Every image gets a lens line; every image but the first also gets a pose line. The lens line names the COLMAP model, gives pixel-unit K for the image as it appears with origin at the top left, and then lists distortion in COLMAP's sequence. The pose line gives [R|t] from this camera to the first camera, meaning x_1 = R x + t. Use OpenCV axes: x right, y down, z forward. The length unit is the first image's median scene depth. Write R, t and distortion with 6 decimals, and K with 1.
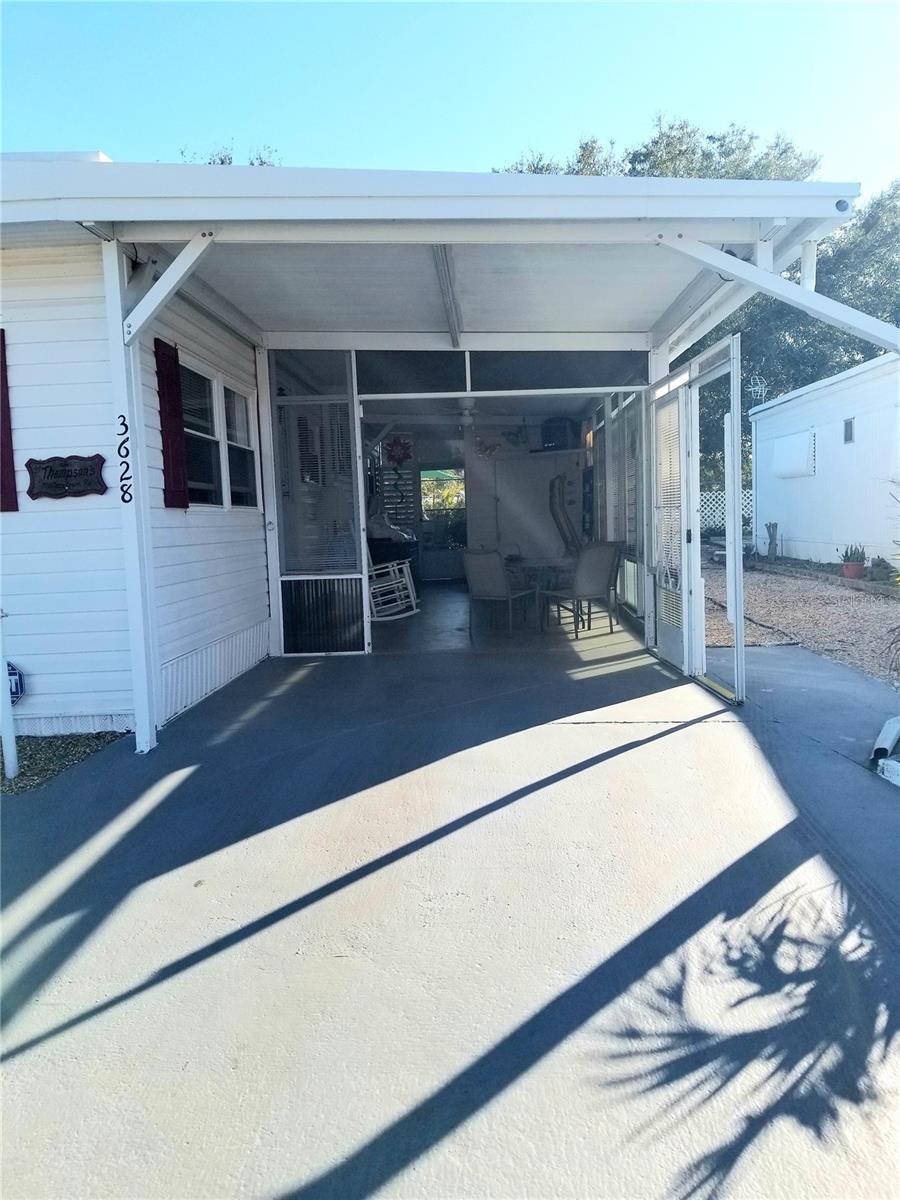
lens RADIAL K [[935.5, 0, 450.0], [0, 935.5, 600.0], [0, 0, 1]] dist [0.069312, -0.119230]
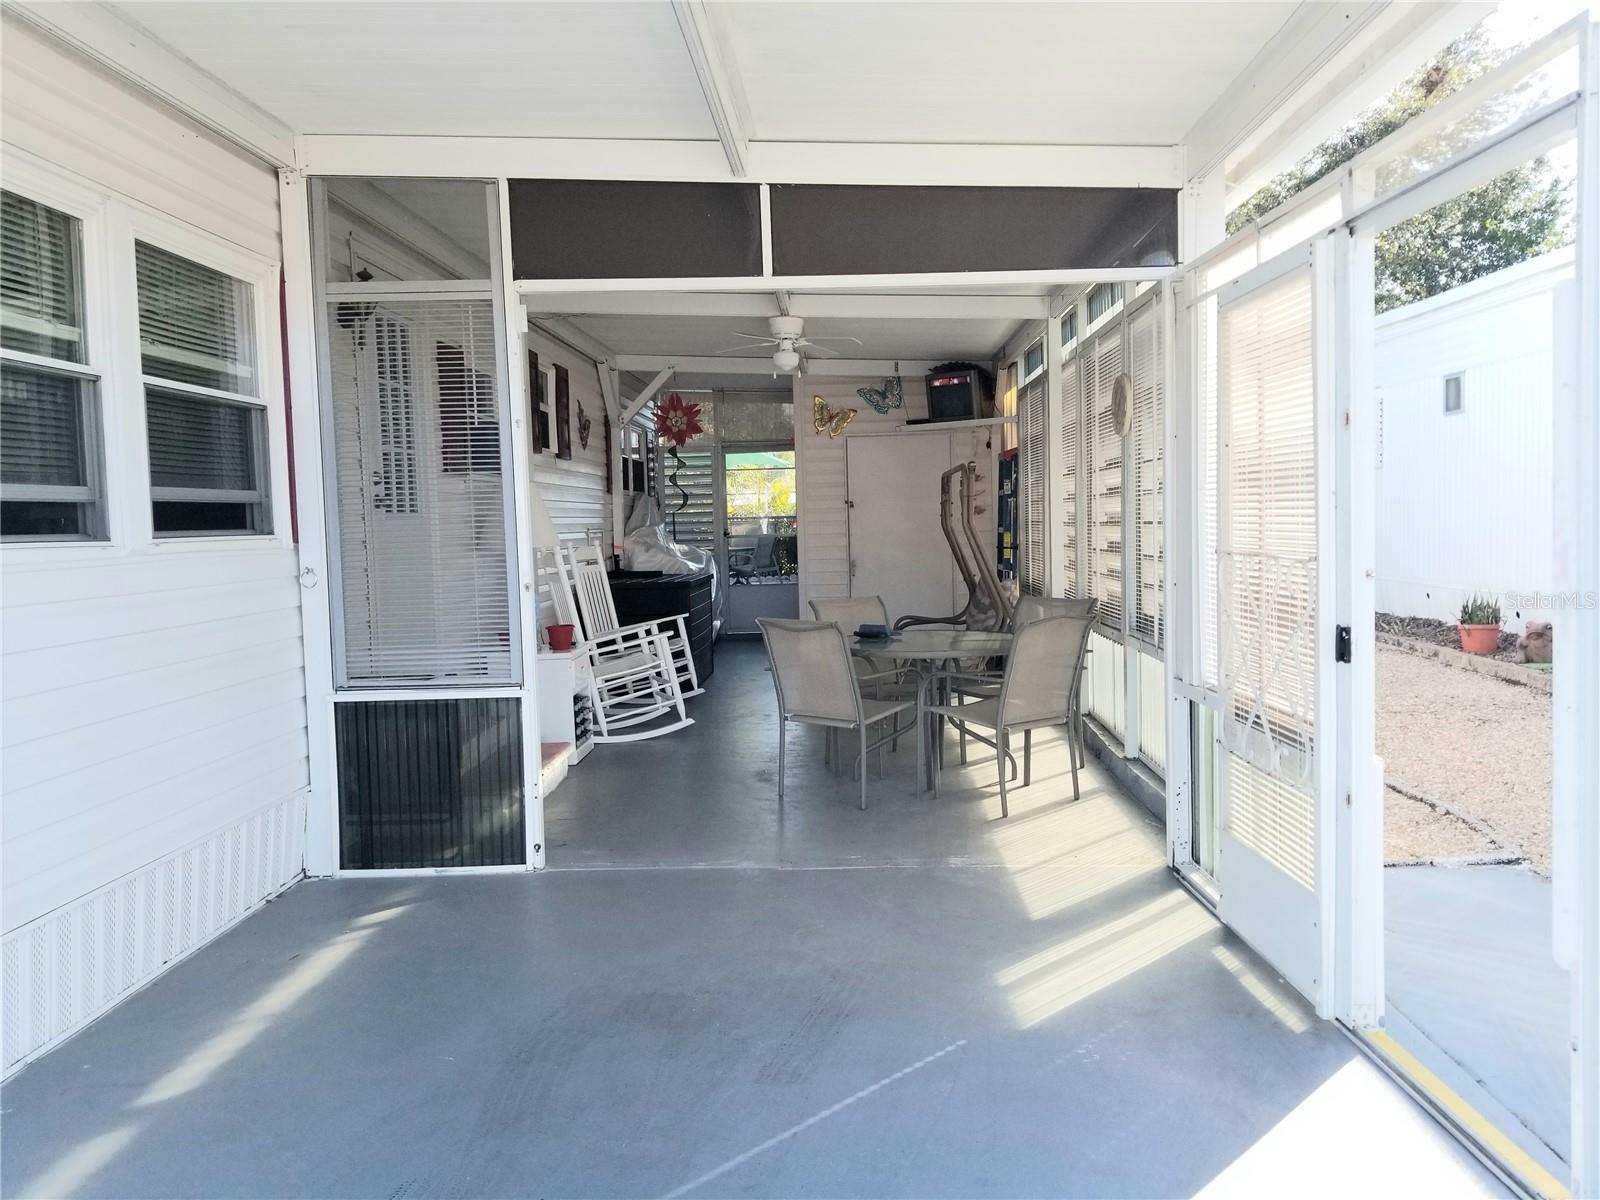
lens RADIAL K [[1247.3, 0, 811.3], [0, 1247.3, 588.7], [0, 0, 1]] dist [0.069312, -0.119230]
pose [[0.999911, 0.009121, 0.009777, 0.029265], [-0.008837, 0.999548, -0.028745, -0.048846], [-0.010035, 0.028656, 0.999539, 0.342710]]
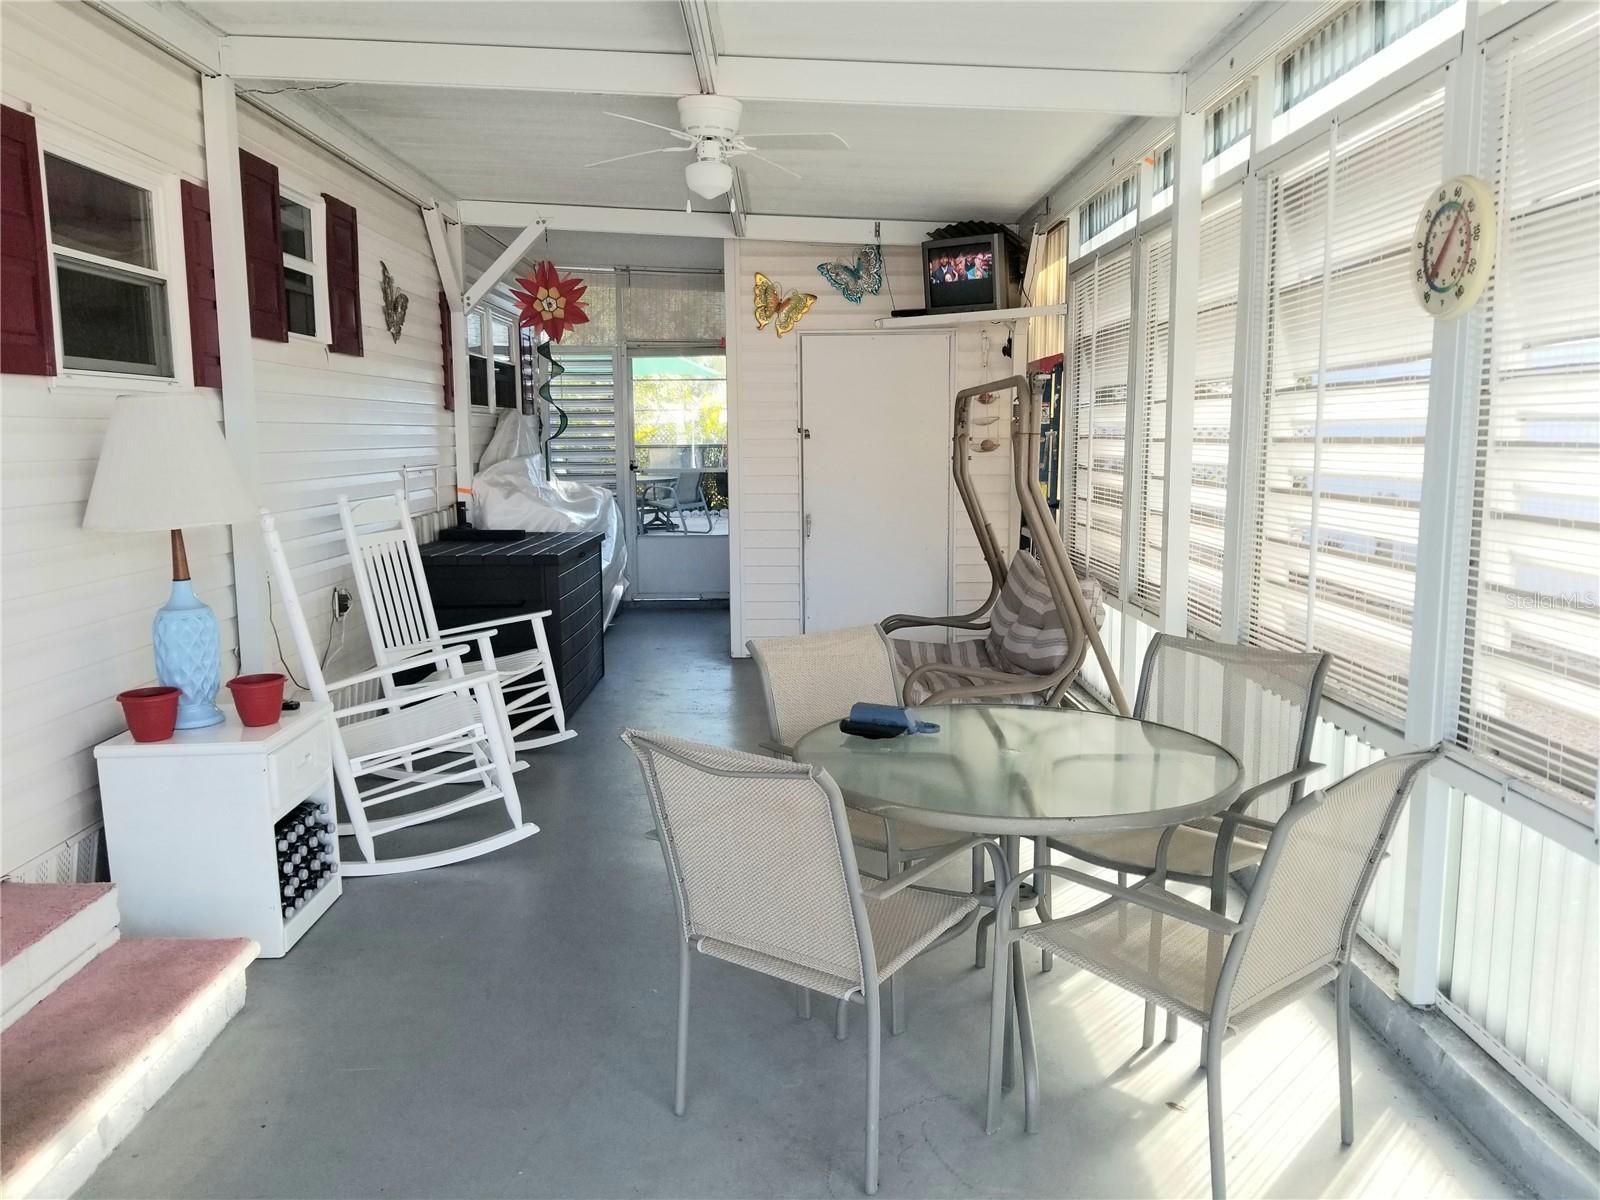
lens RADIAL K [[1244.2, 0, 800.0], [0, 1244.2, 600.0], [0, 0, 1]] dist [0.070141, -0.121968]
pose [[0.998197, 0.020591, 0.056374, 0.029816], [-0.023262, 0.998618, 0.047138, -0.091163], [-0.055326, -0.048364, 0.997296, 0.691302]]
